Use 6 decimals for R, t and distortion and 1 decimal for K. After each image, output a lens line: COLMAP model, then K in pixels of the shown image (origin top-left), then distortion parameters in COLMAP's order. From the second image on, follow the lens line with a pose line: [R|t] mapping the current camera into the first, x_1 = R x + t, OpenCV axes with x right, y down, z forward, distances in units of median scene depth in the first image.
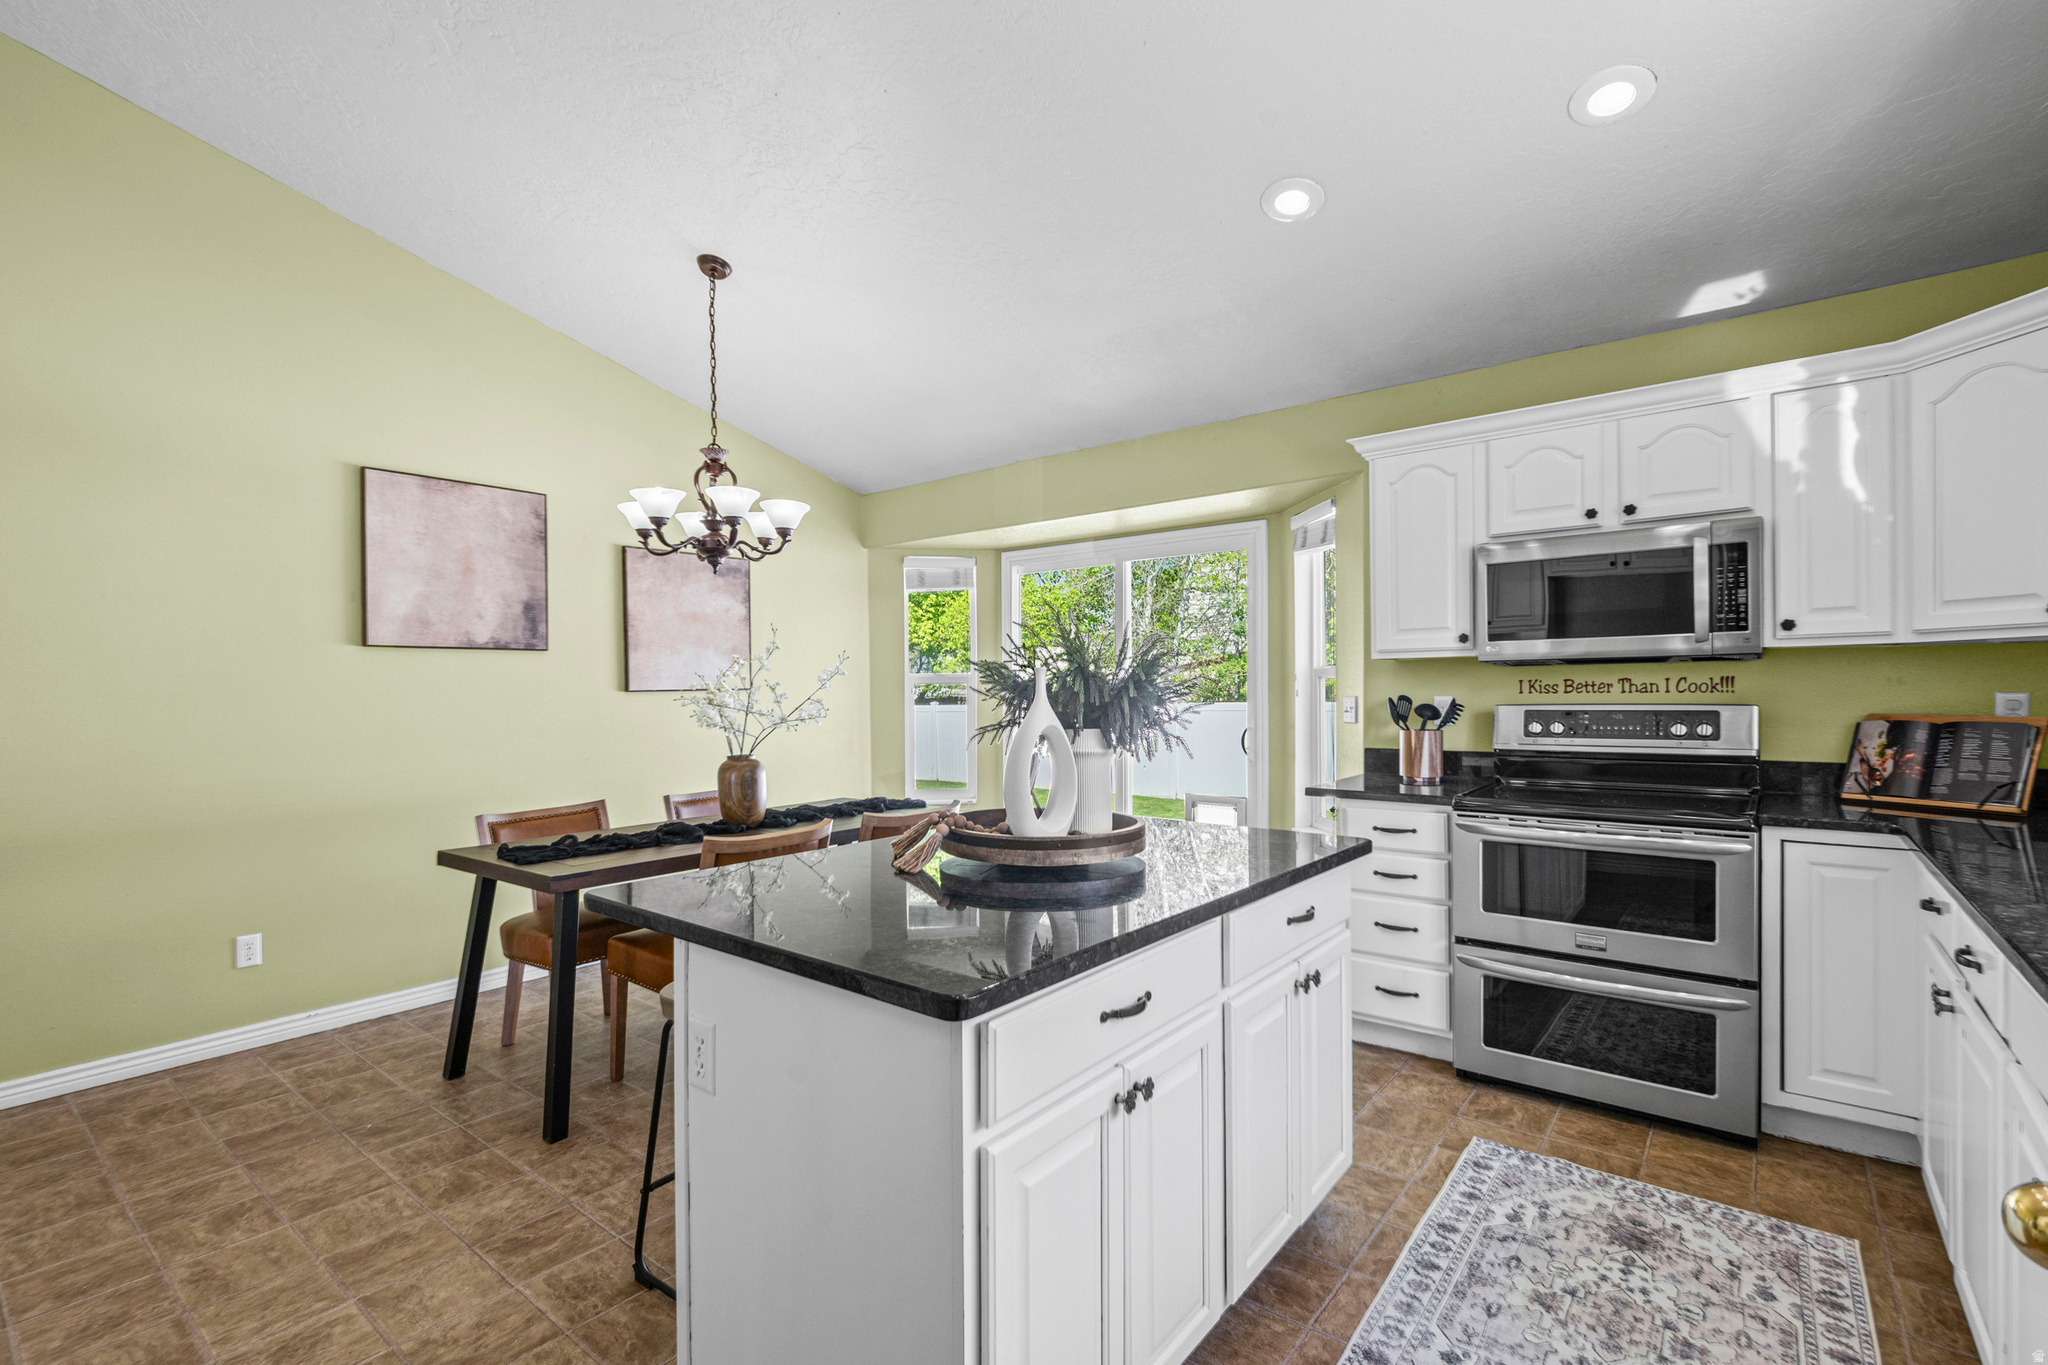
lens RADIAL K [[923.9, 0, 1027.0], [0, 923.9, 698.0], [0, 0, 1]] dist [0.000246, -0.001253]
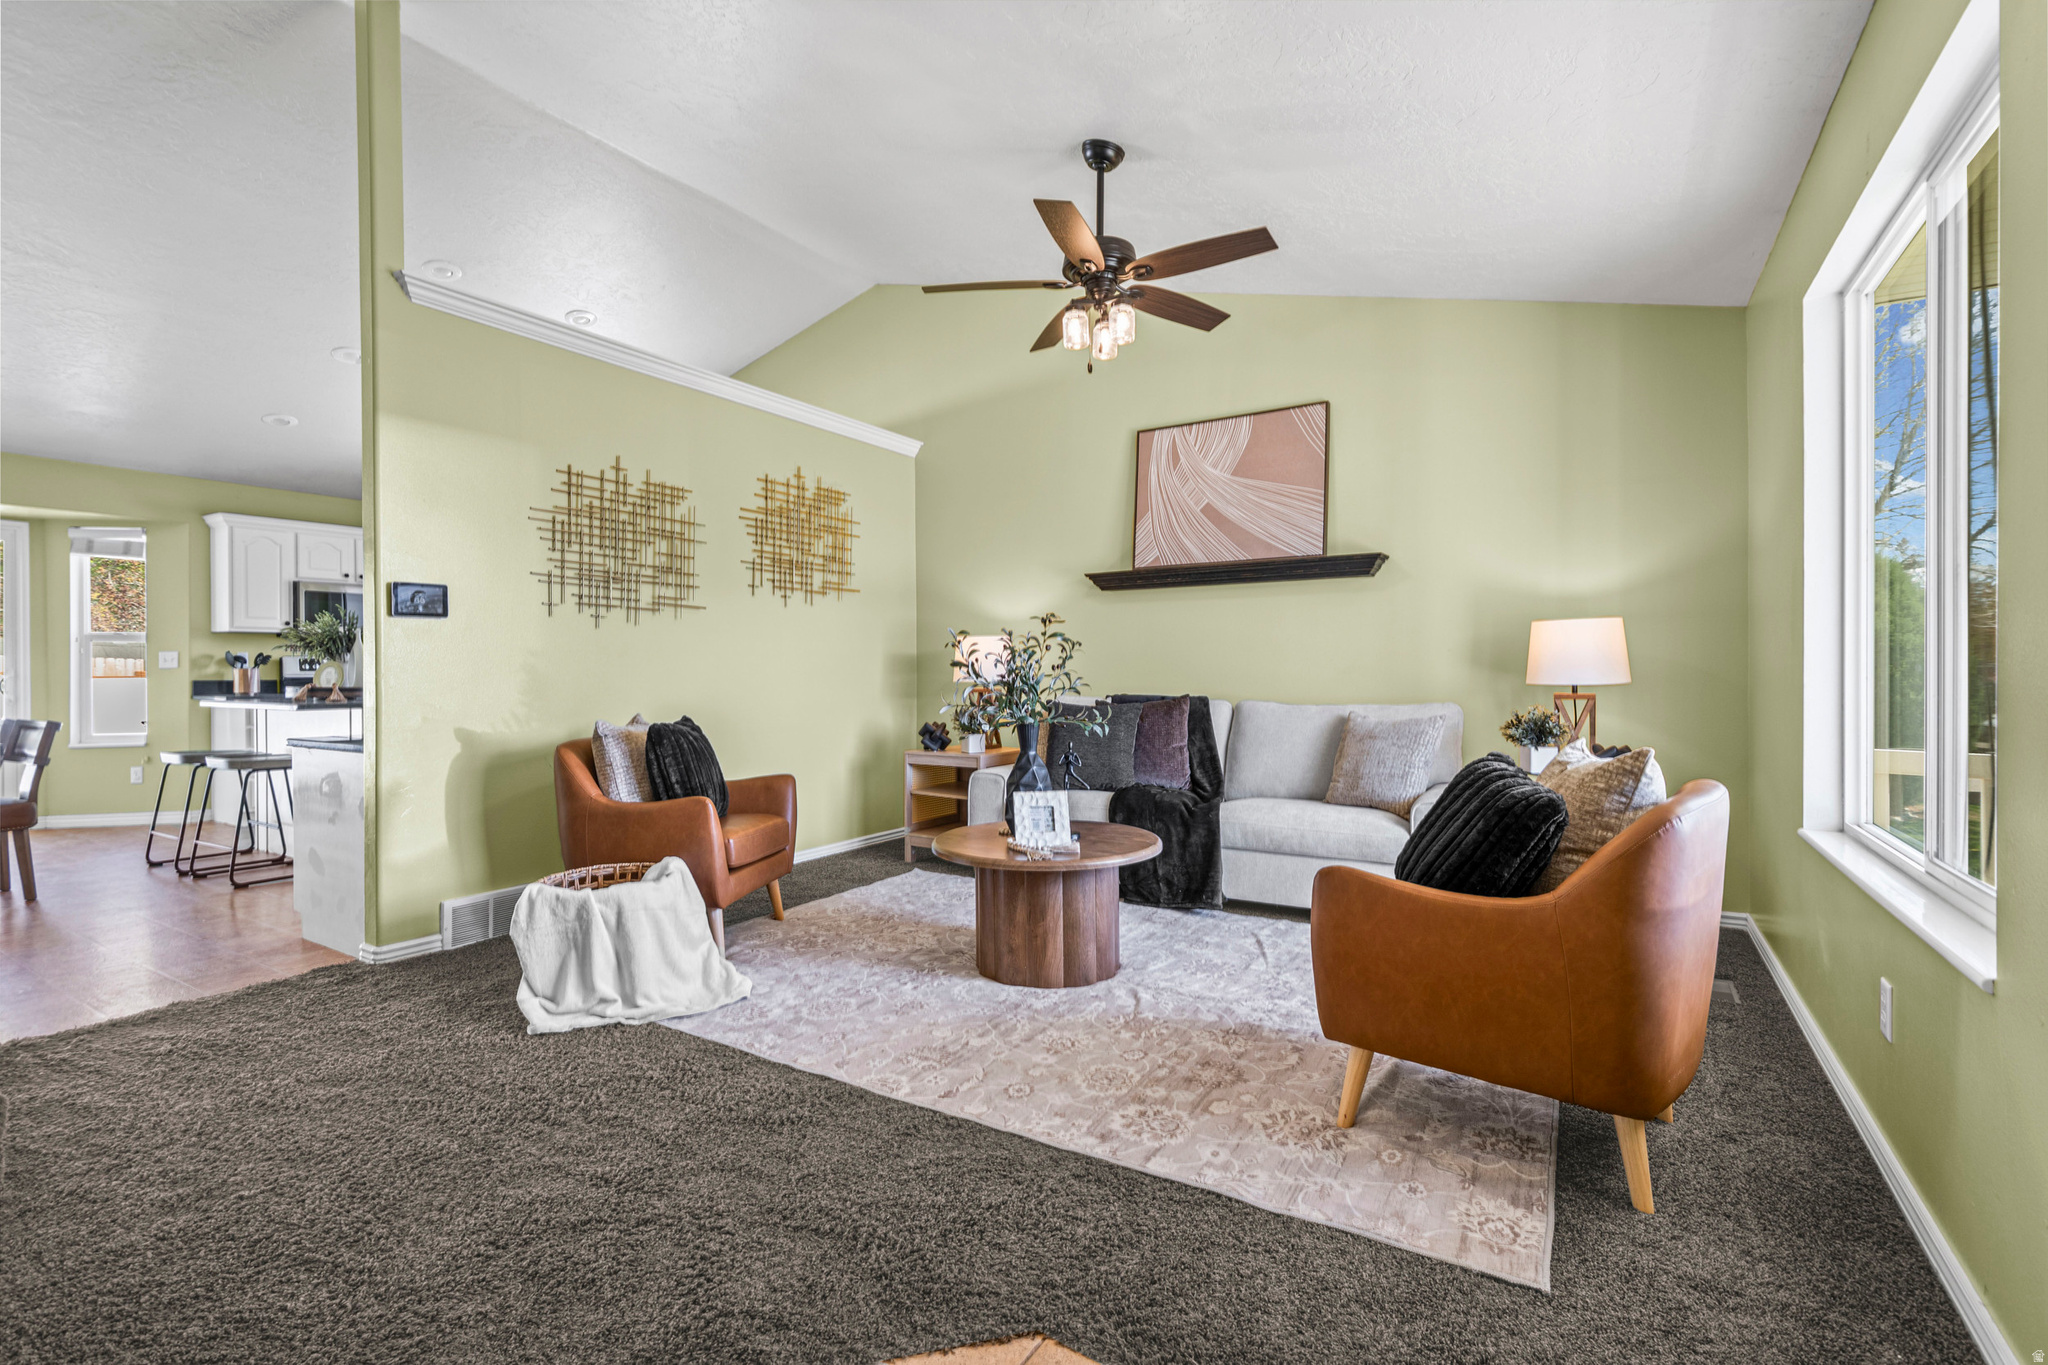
lens RADIAL K [[923.9, 0, 1022.4], [0, 923.9, 679.3], [0, 0, 1]] dist [0.000246, -0.001253]
pose [[-0.099273, 0.002541, 0.995057, -1.924408], [0.017528, 0.999846, -0.000805, 0.100184], [-0.994906, 0.017362, -0.099302, -0.489441]]
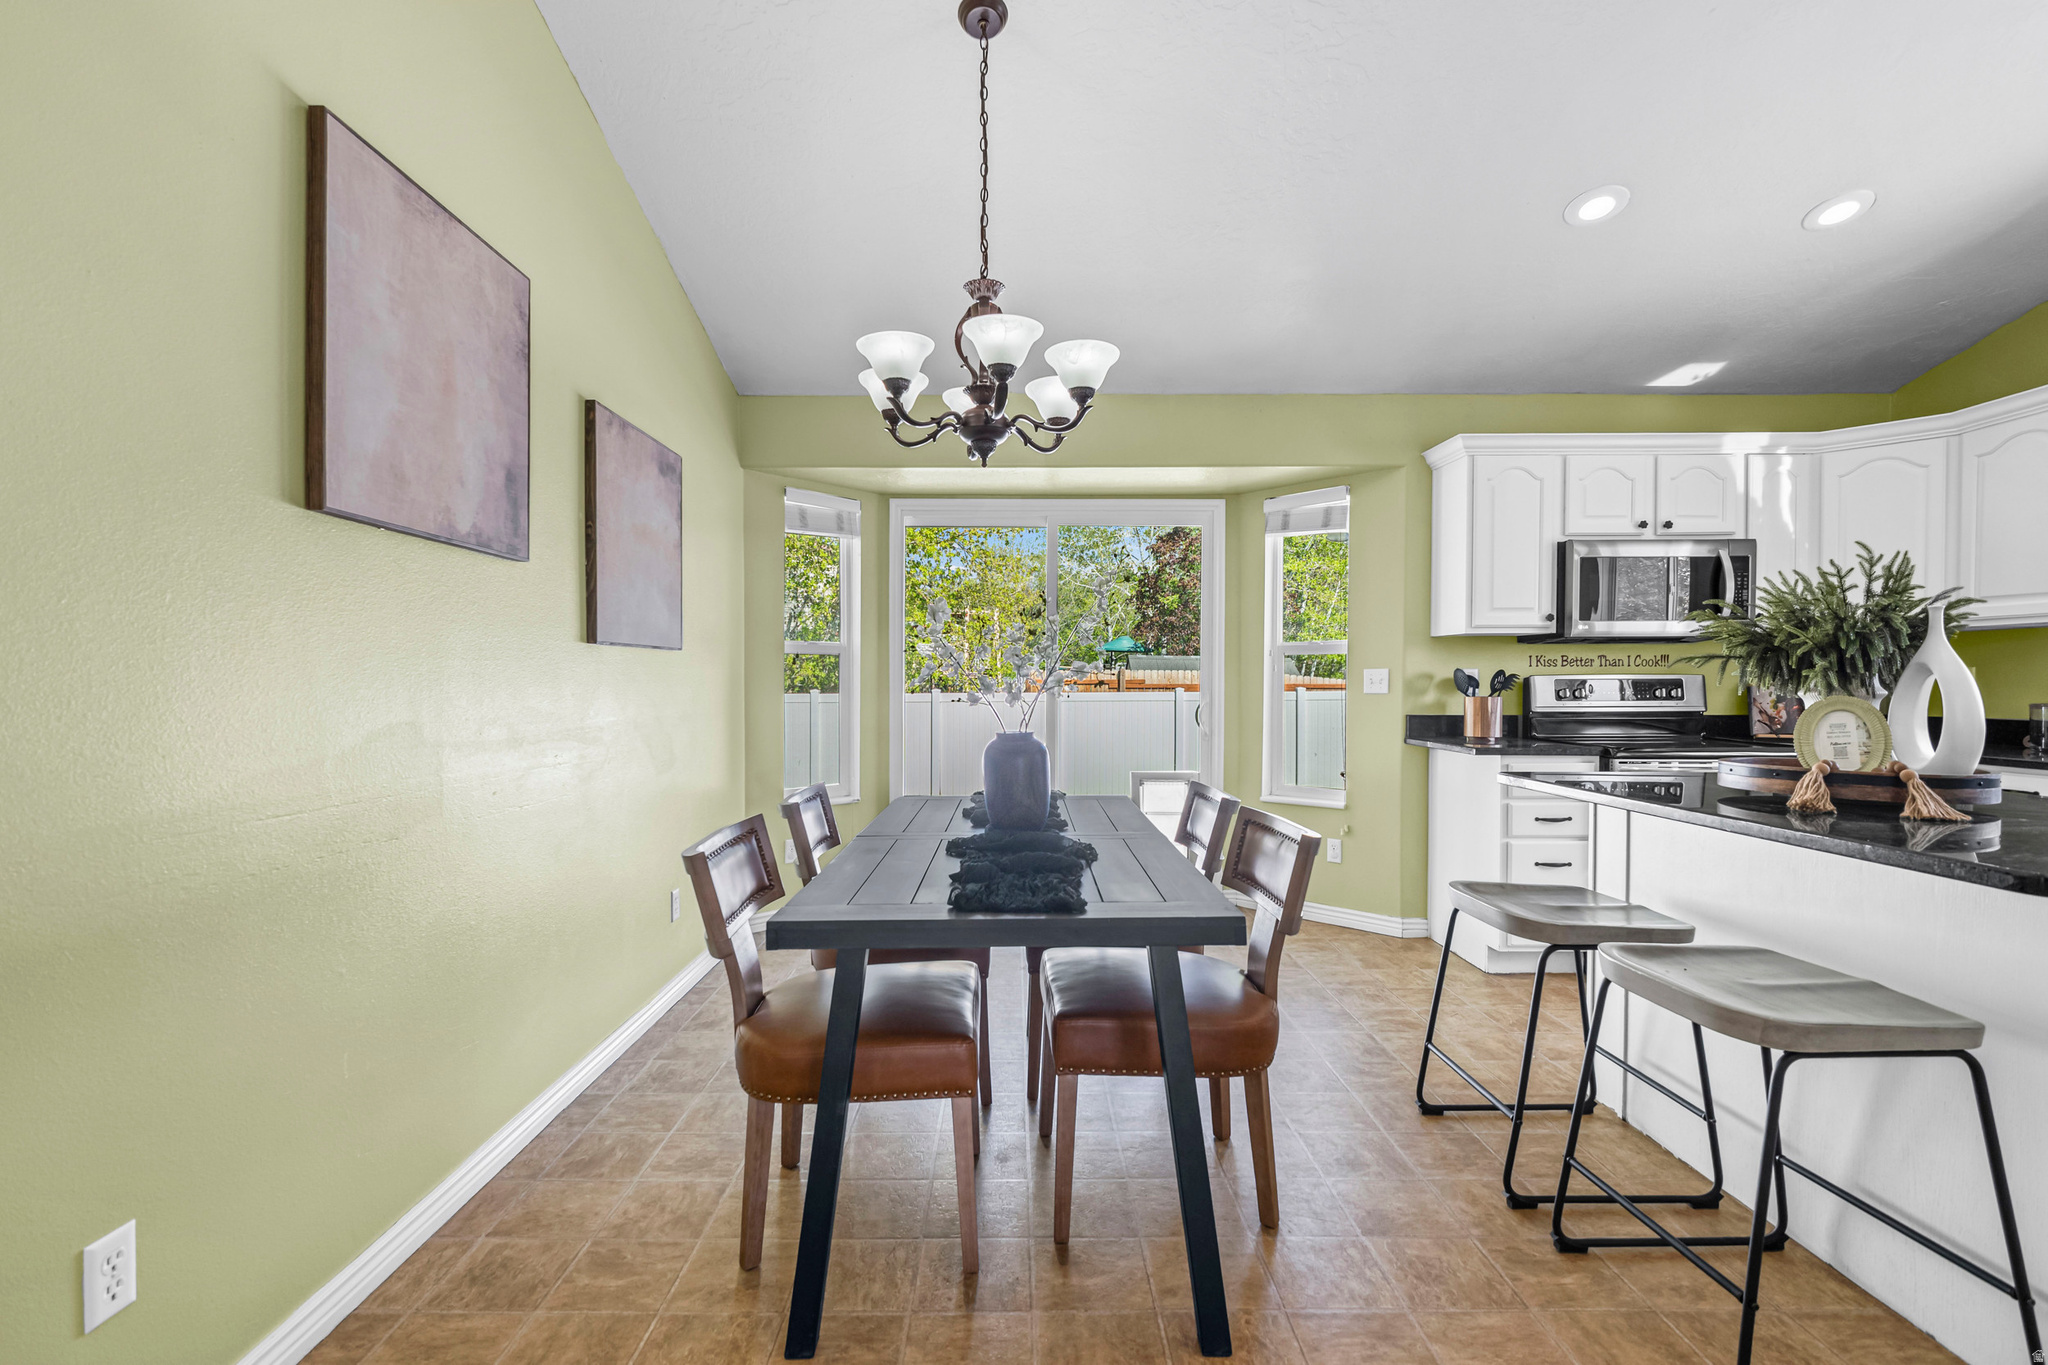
lens RADIAL K [[923.9, 0, 1015.5], [0, 923.9, 696.1], [0, 0, 1]] dist [0.000246, -0.001253]
pose [[0.787352, 0.001339, 0.616503, -0.865283], [-0.000849, 0.999999, -0.001087, 0.041315], [-0.616504, 0.000332, 0.787352, 0.524642]]
